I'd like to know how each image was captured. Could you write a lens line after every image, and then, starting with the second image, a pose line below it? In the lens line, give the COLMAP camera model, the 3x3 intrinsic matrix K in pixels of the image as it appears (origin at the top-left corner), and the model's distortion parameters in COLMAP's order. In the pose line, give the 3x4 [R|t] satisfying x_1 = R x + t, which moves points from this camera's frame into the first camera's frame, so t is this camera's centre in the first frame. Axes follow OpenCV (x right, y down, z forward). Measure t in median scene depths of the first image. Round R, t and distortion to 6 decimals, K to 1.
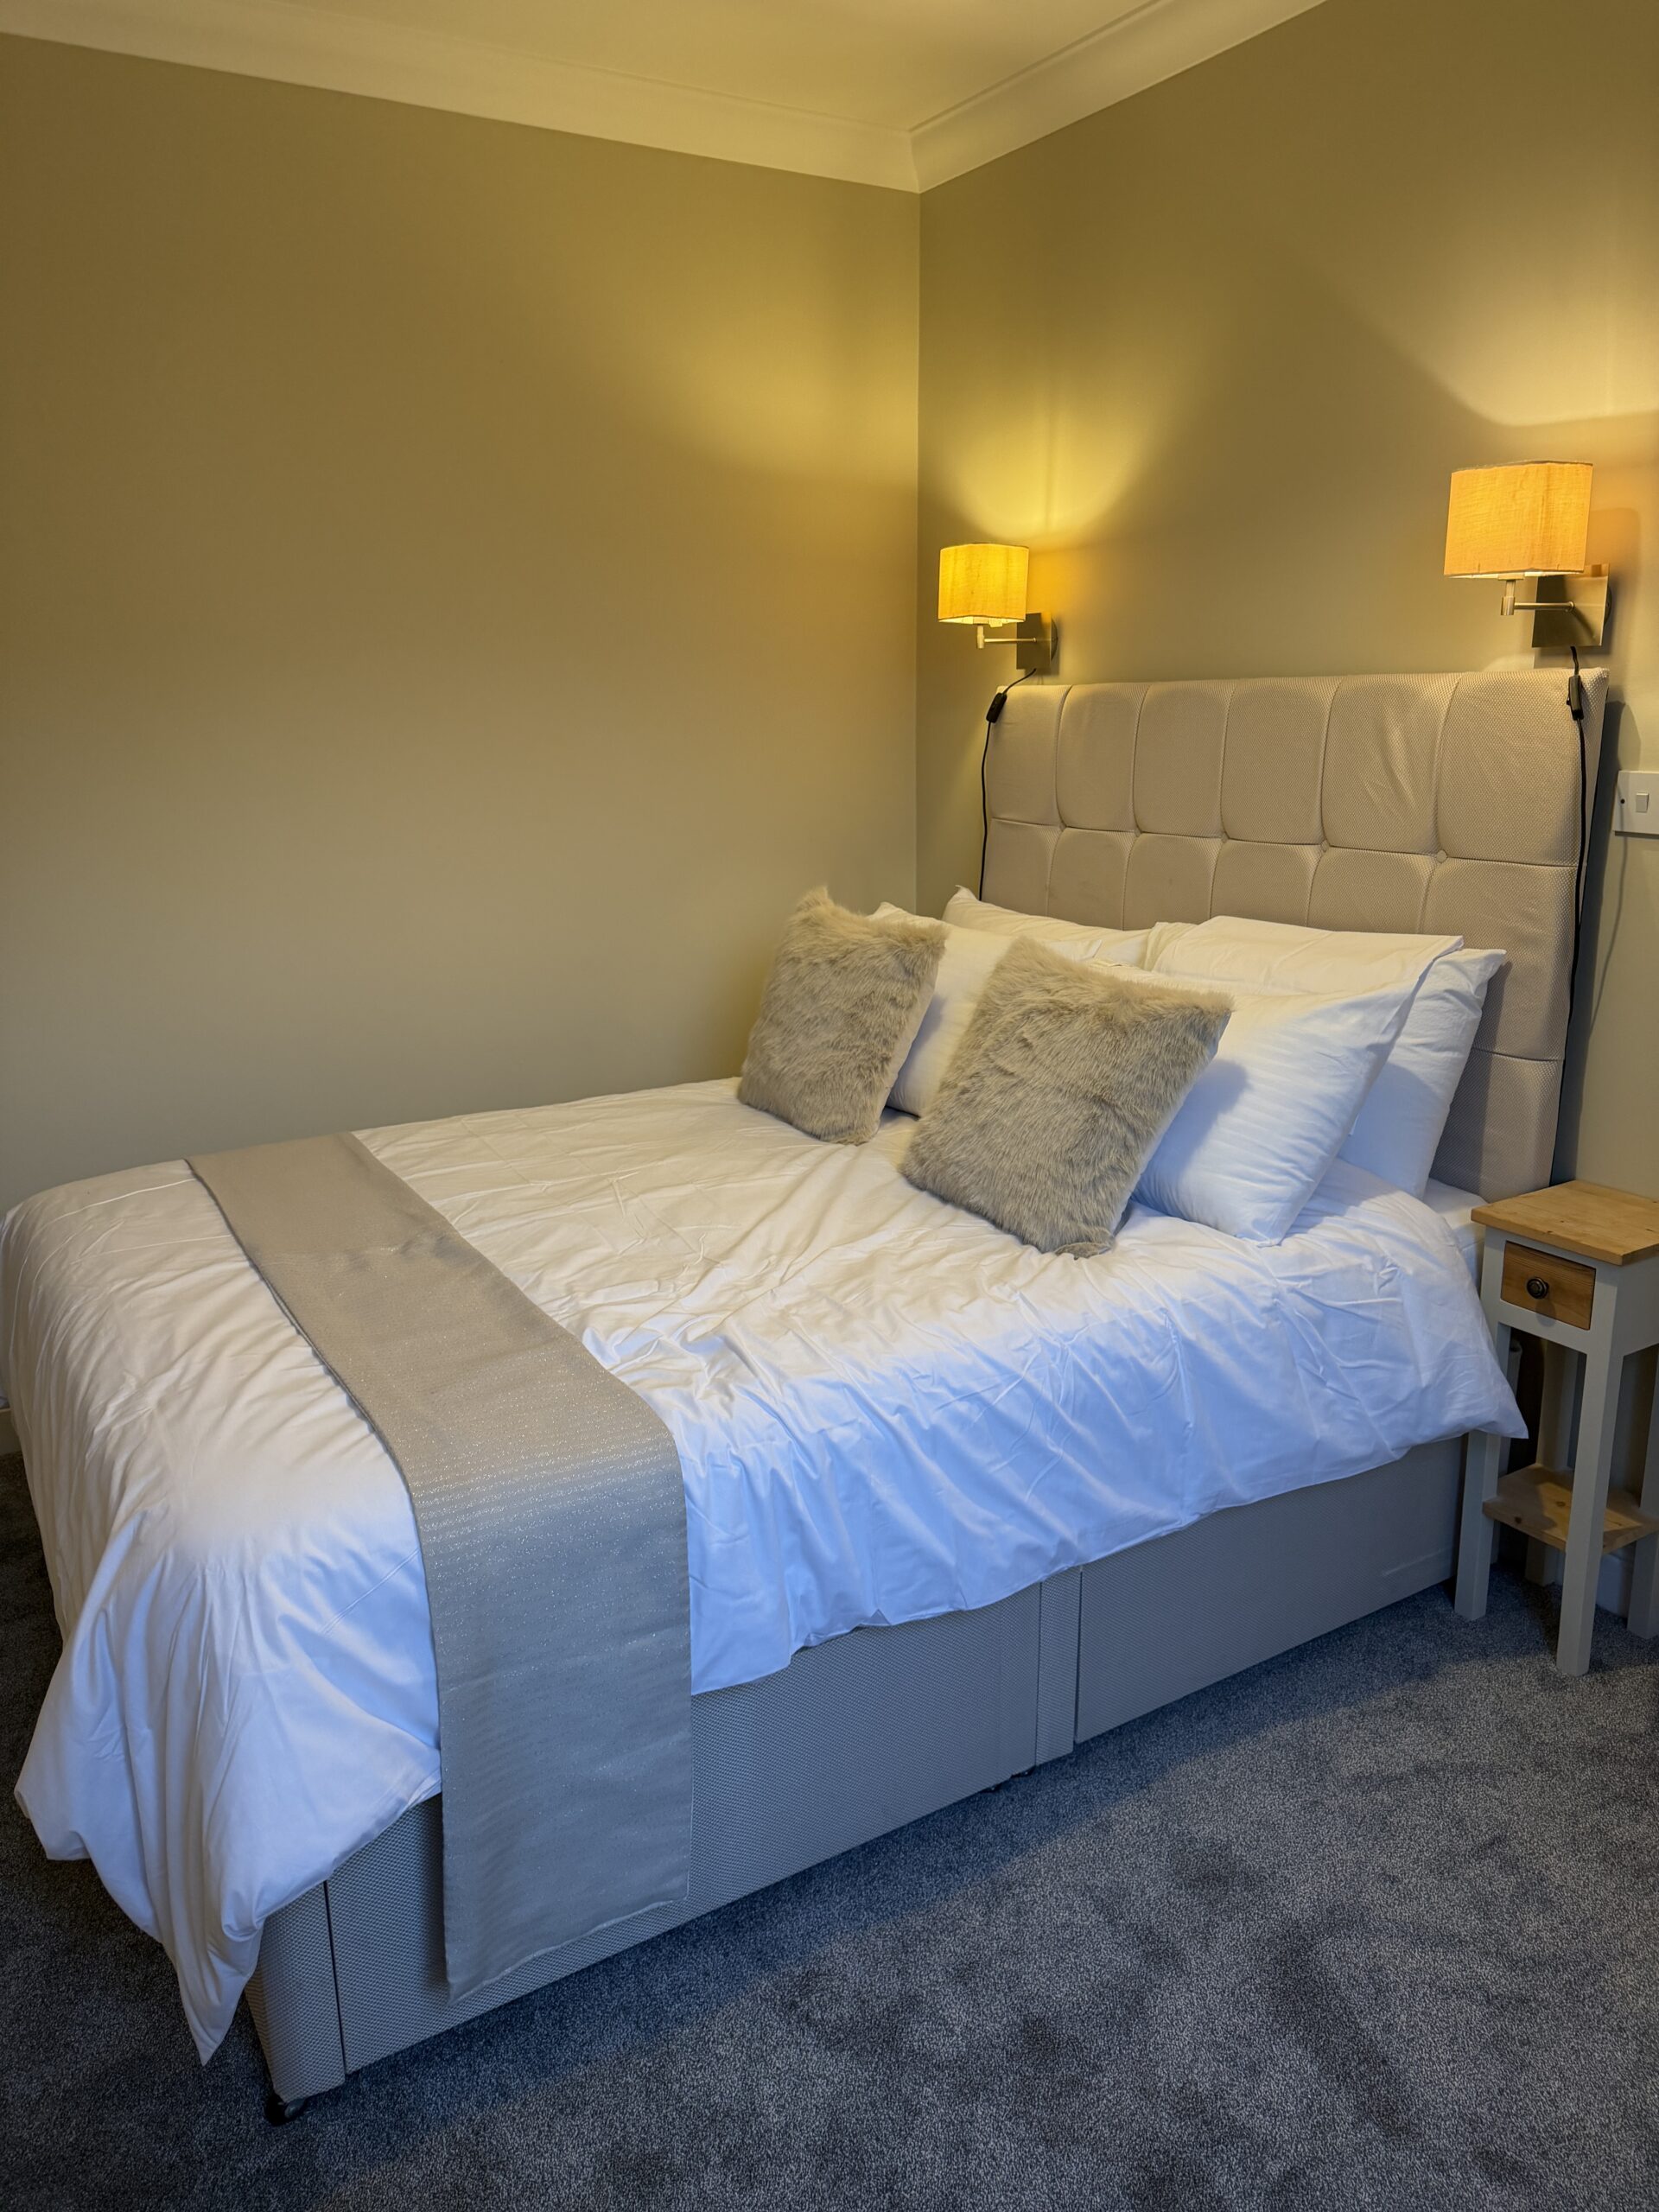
lens RADIAL K [[1570.7, 0, 829.1], [0, 1570.7, 1058.2], [0, 0, 1]] dist [0.105452, -0.150145]
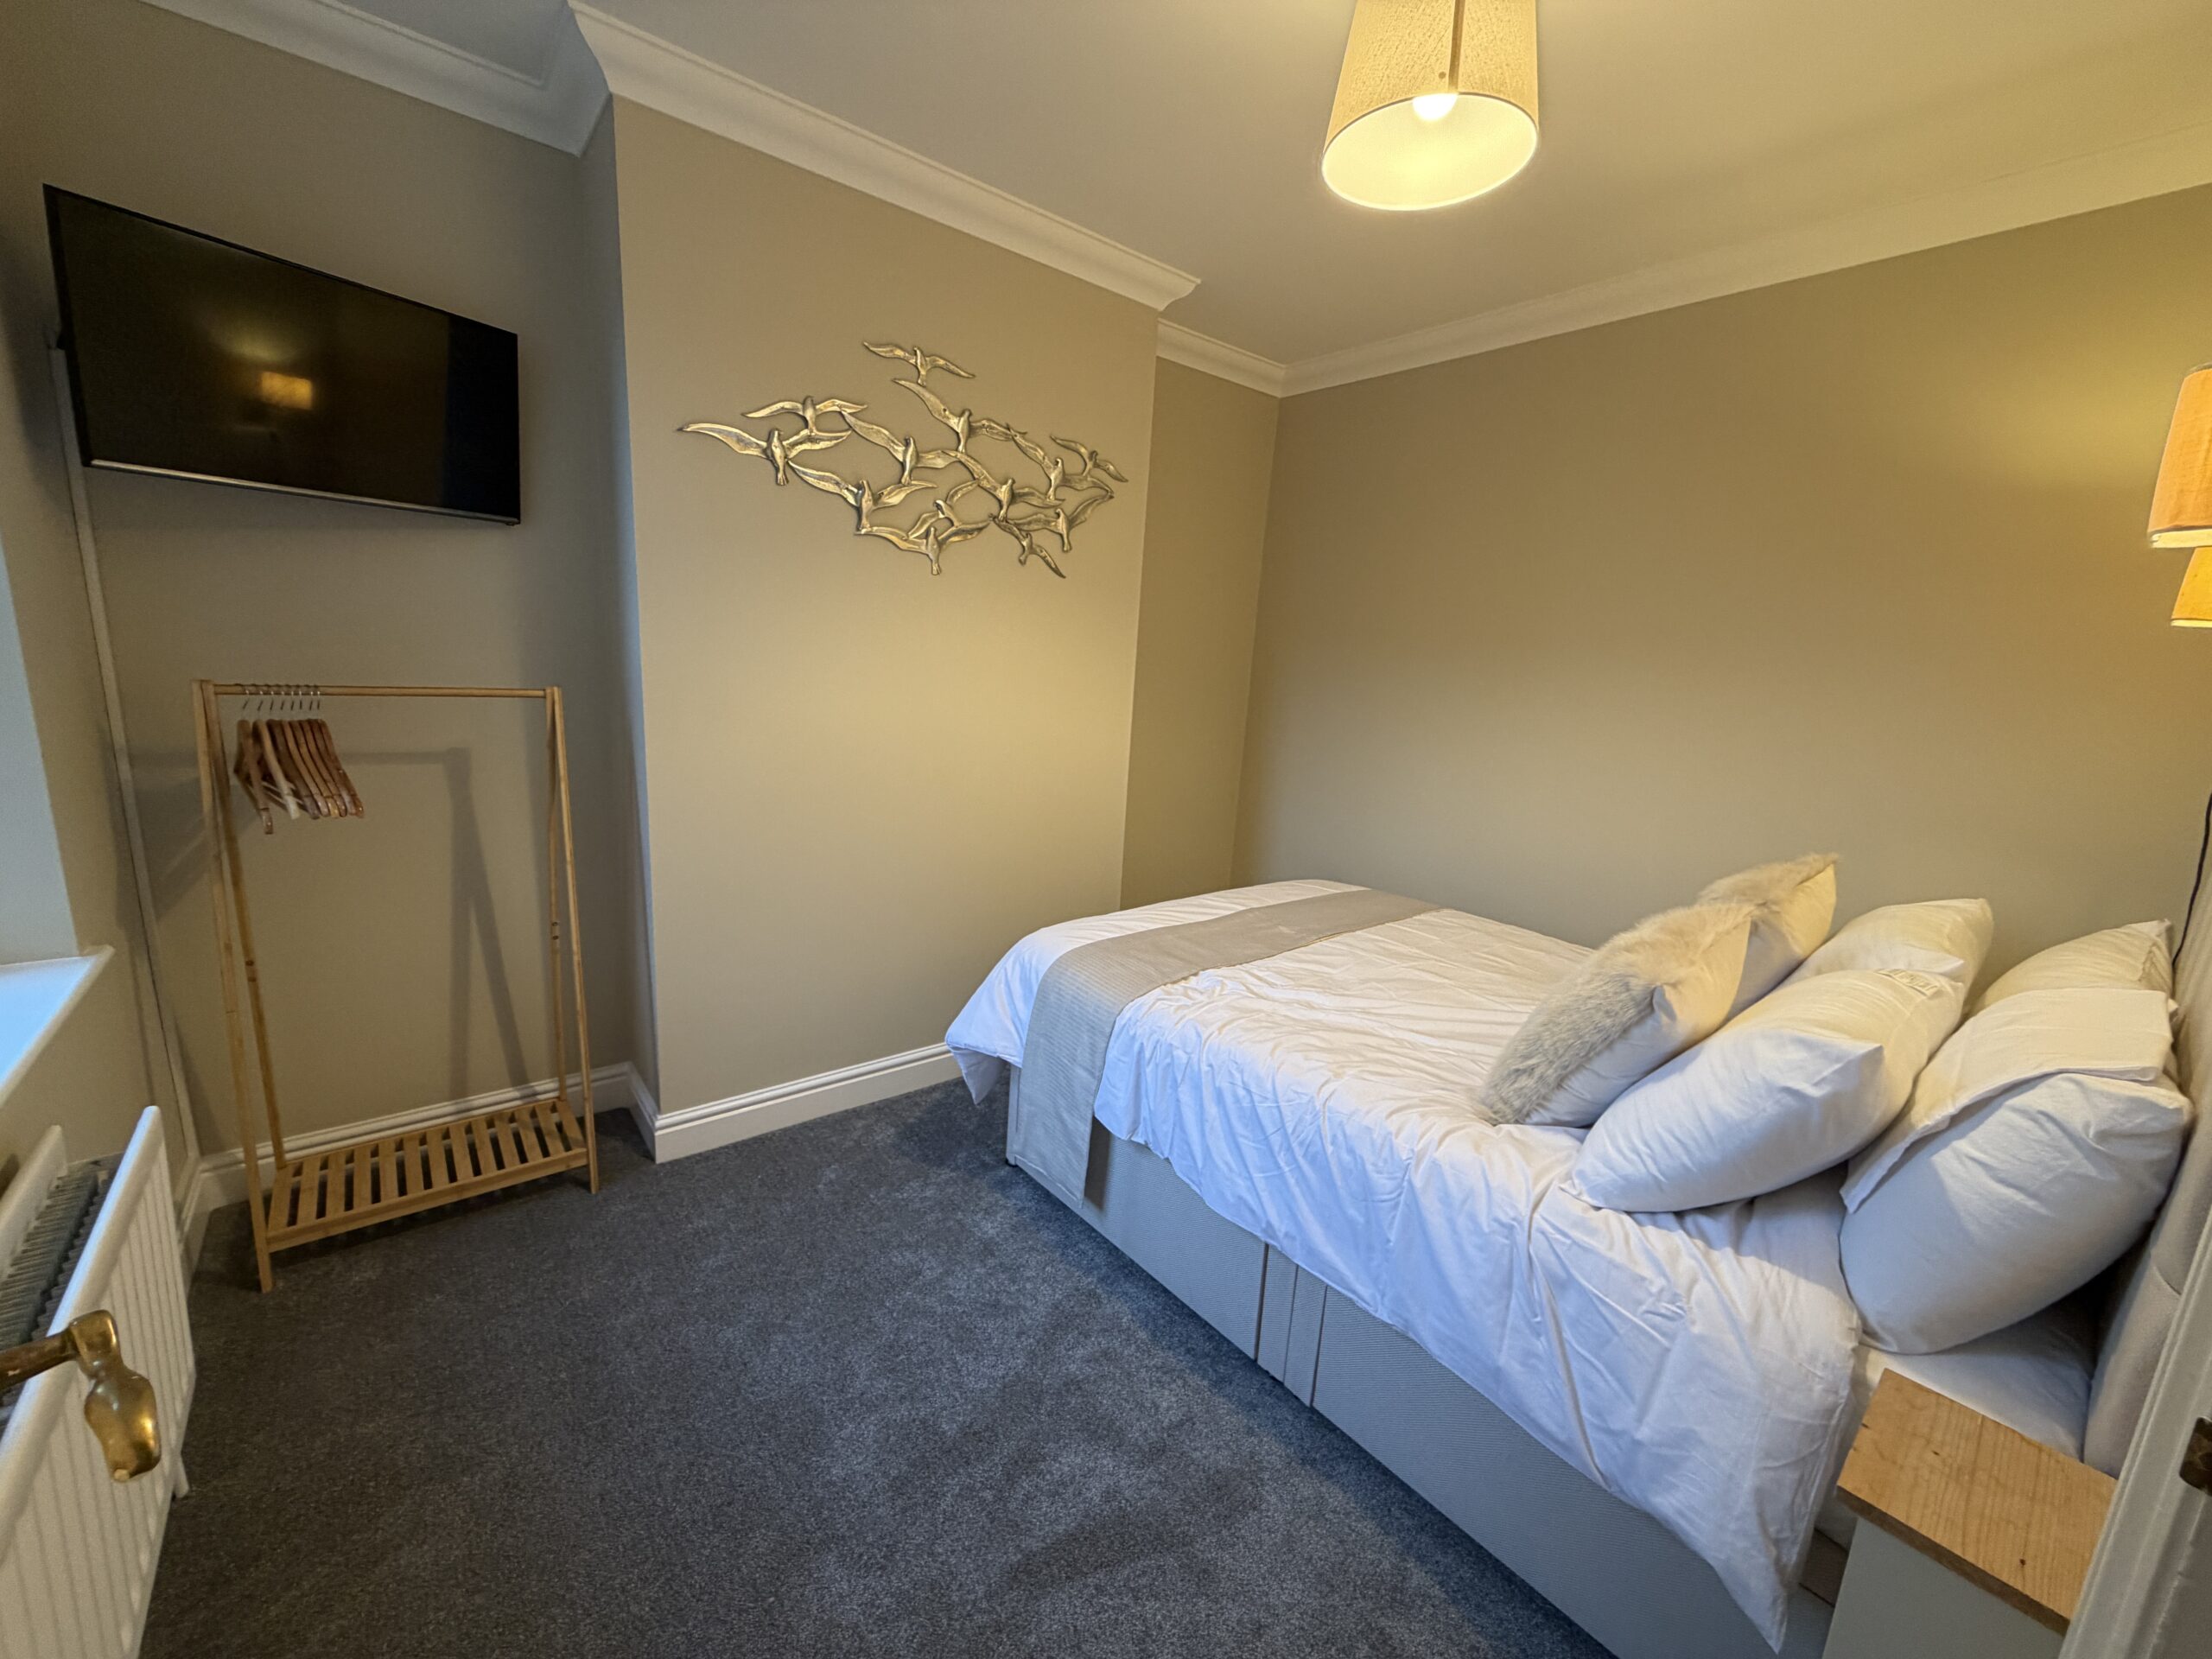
lens RADIAL K [[887.6, 0, 1098.8], [0, 887.6, 827.4], [0, 0, 1]] dist [0.007880, 0.000183]
pose [[0.142697, 0.210750, -0.967069, 0.772496], [-0.276289, 0.946710, 0.165545, -0.126817], [0.950422, 0.243567, 0.193321, 0.542405]]
